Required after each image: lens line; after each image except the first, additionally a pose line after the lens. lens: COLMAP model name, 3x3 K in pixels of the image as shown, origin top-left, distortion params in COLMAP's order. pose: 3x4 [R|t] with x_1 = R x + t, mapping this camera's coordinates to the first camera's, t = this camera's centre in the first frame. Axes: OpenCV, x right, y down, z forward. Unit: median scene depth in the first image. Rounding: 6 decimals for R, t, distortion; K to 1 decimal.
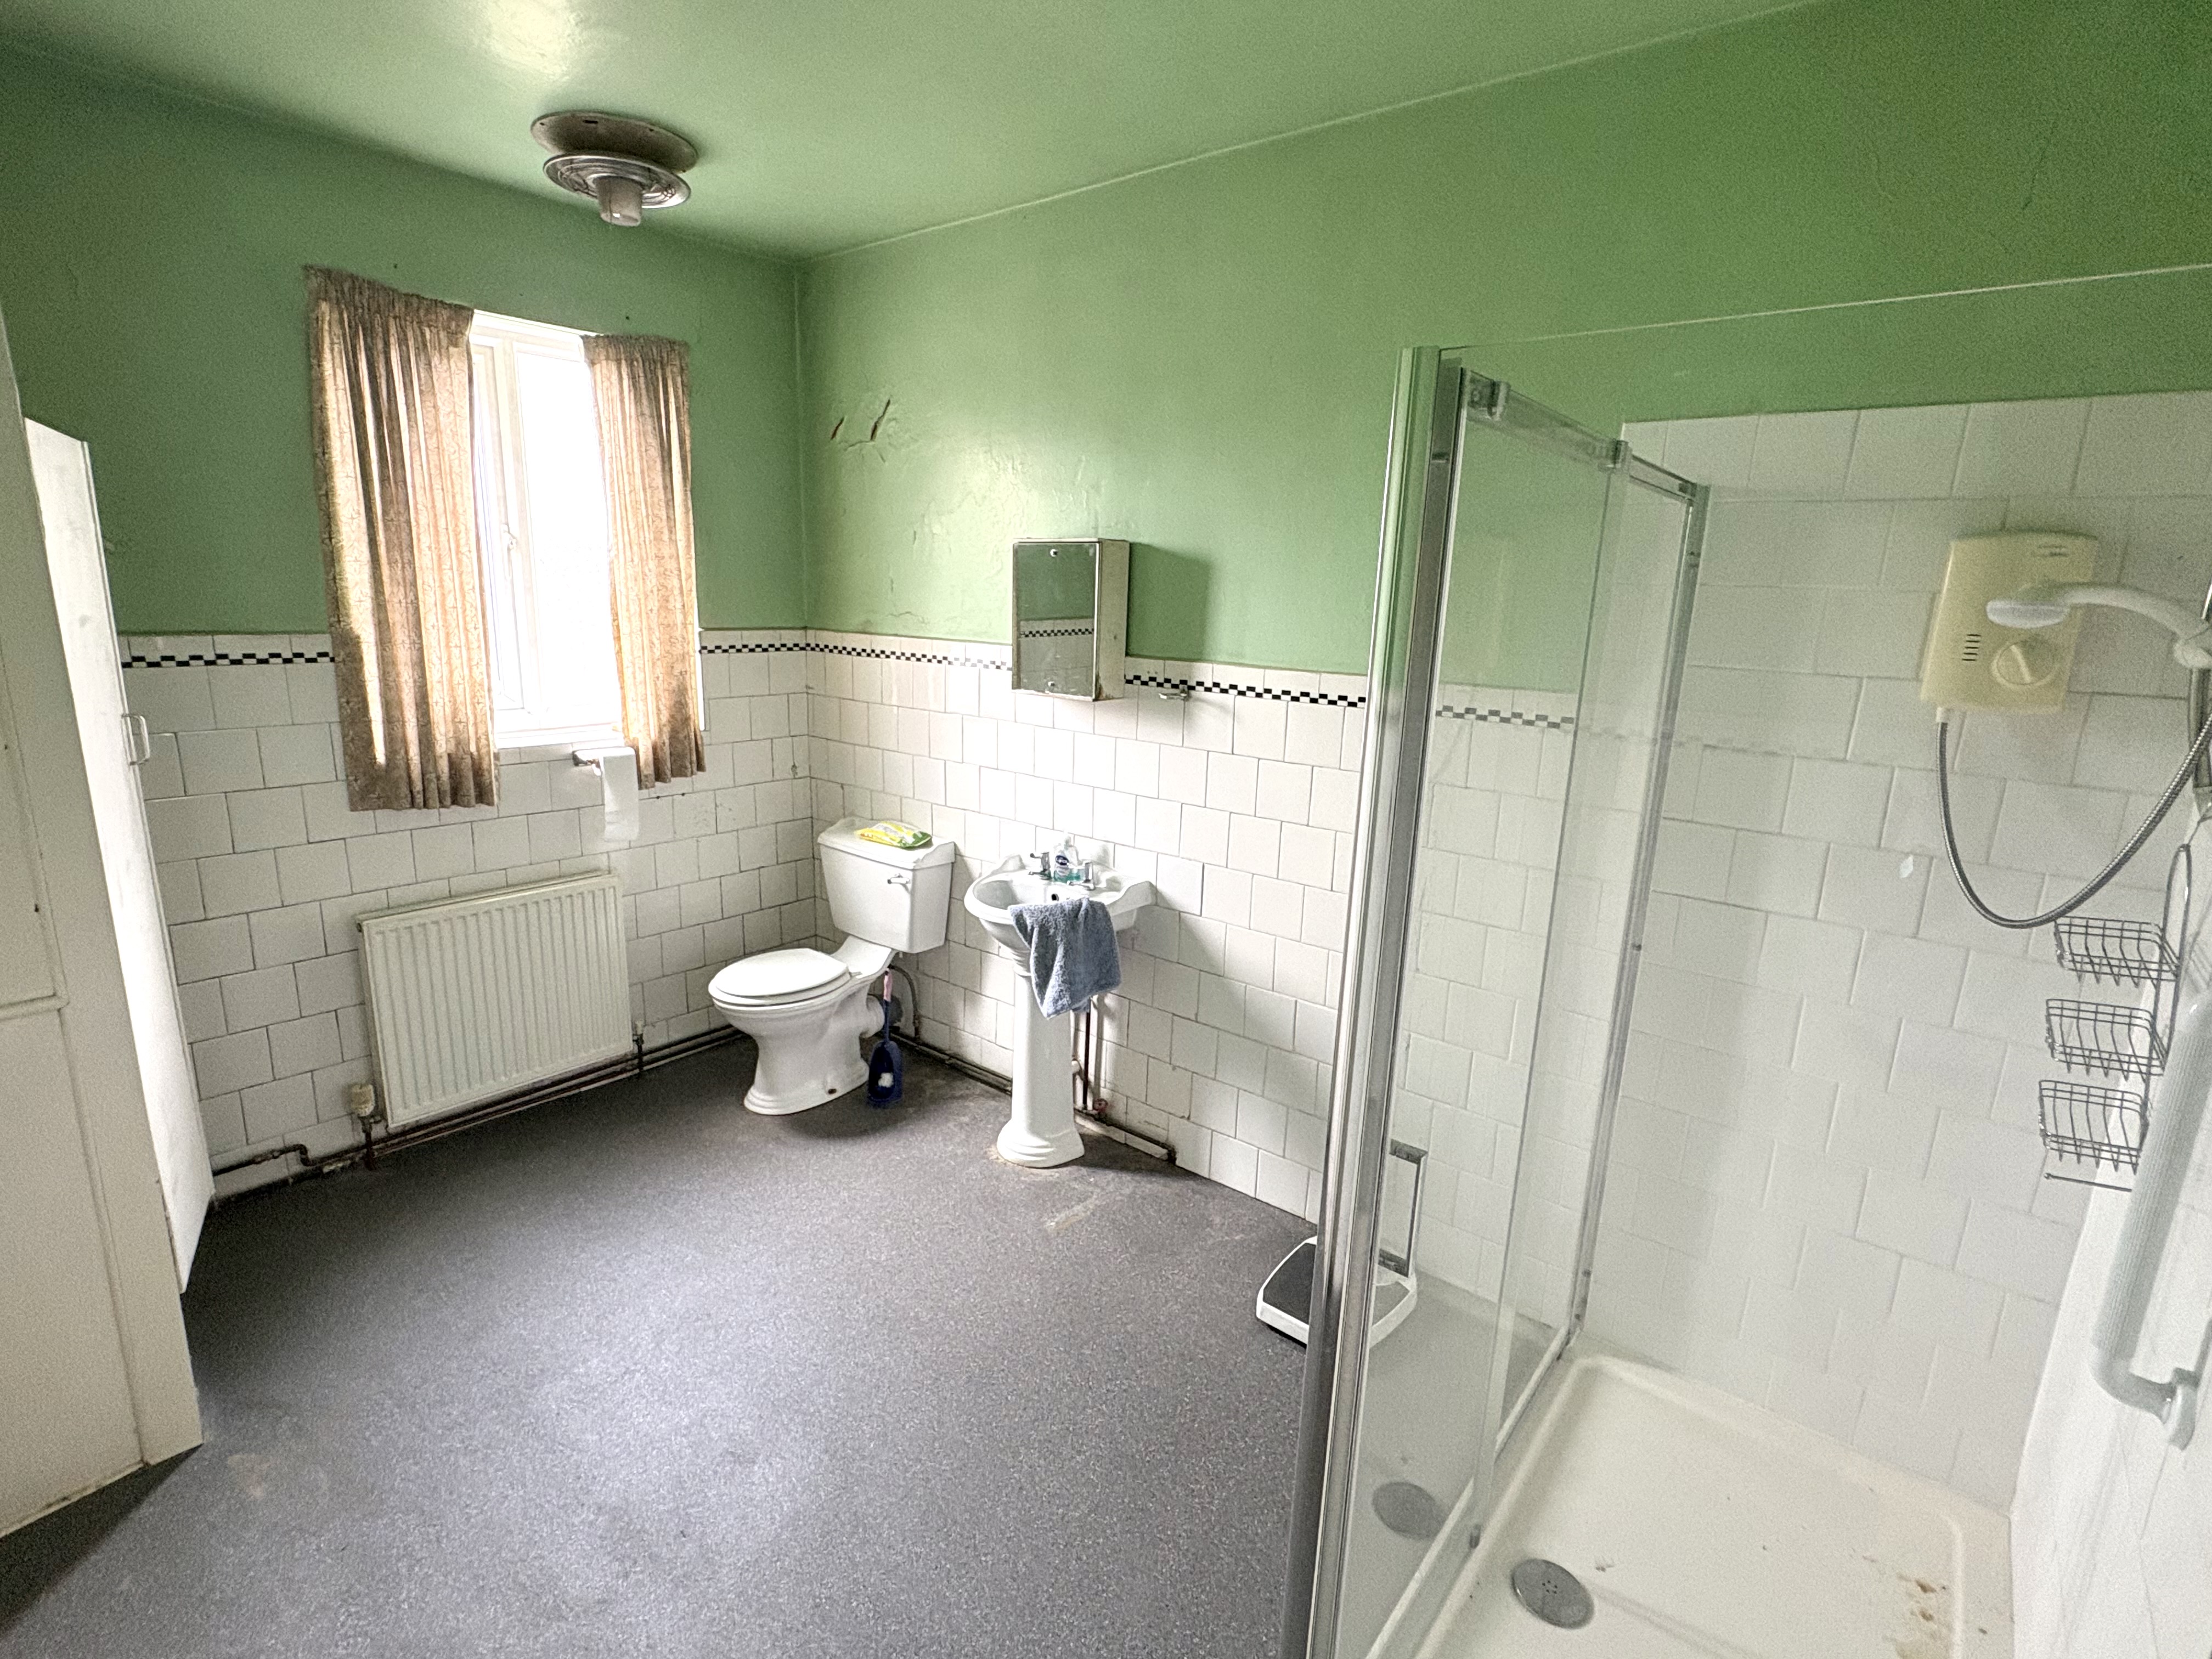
lens RADIAL K [[1082.4, 0, 1108.1], [0, 1082.4, 839.7], [0, 0, 1]] dist [0.000994, 0.000117]
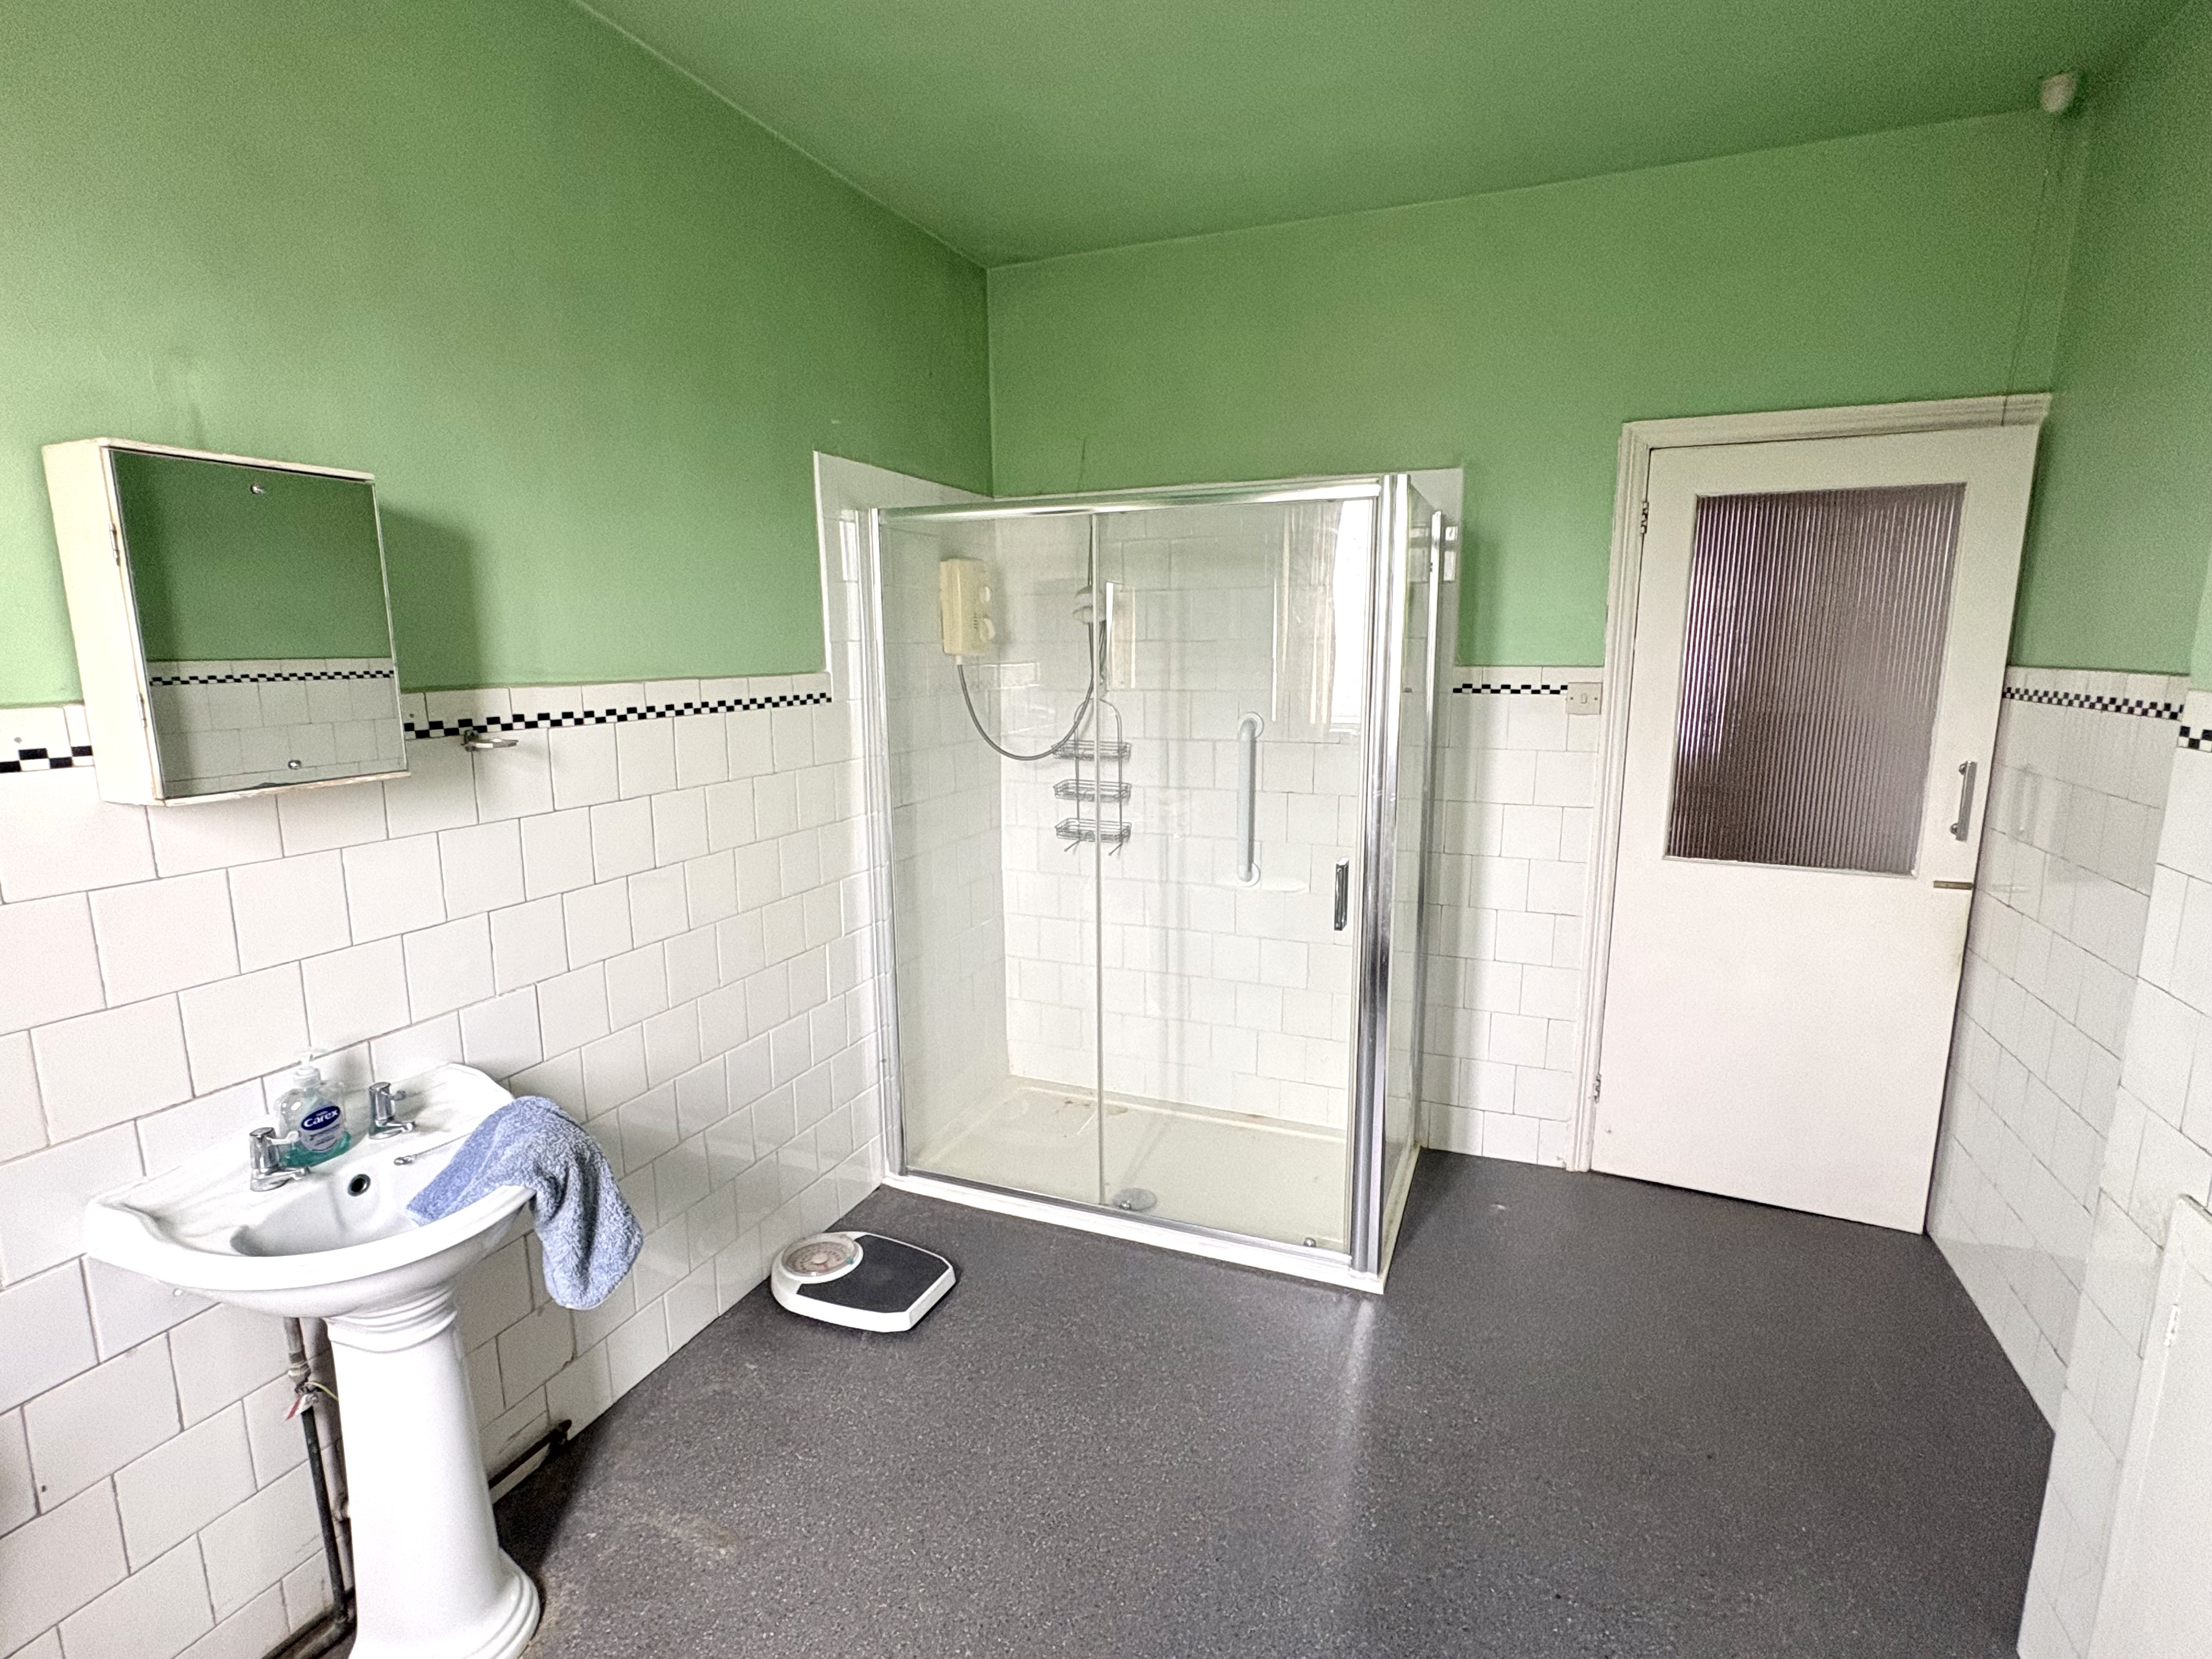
lens RADIAL K [[1082.4, 0, 1110.7], [0, 1082.4, 824.9], [0, 0, 1]] dist [0.000994, 0.000117]
pose [[-0.282908, -0.203064, 0.937405, -0.645565], [0.199142, 0.943599, 0.264506, -0.184071], [-0.938246, 0.261508, -0.226514, 0.819844]]
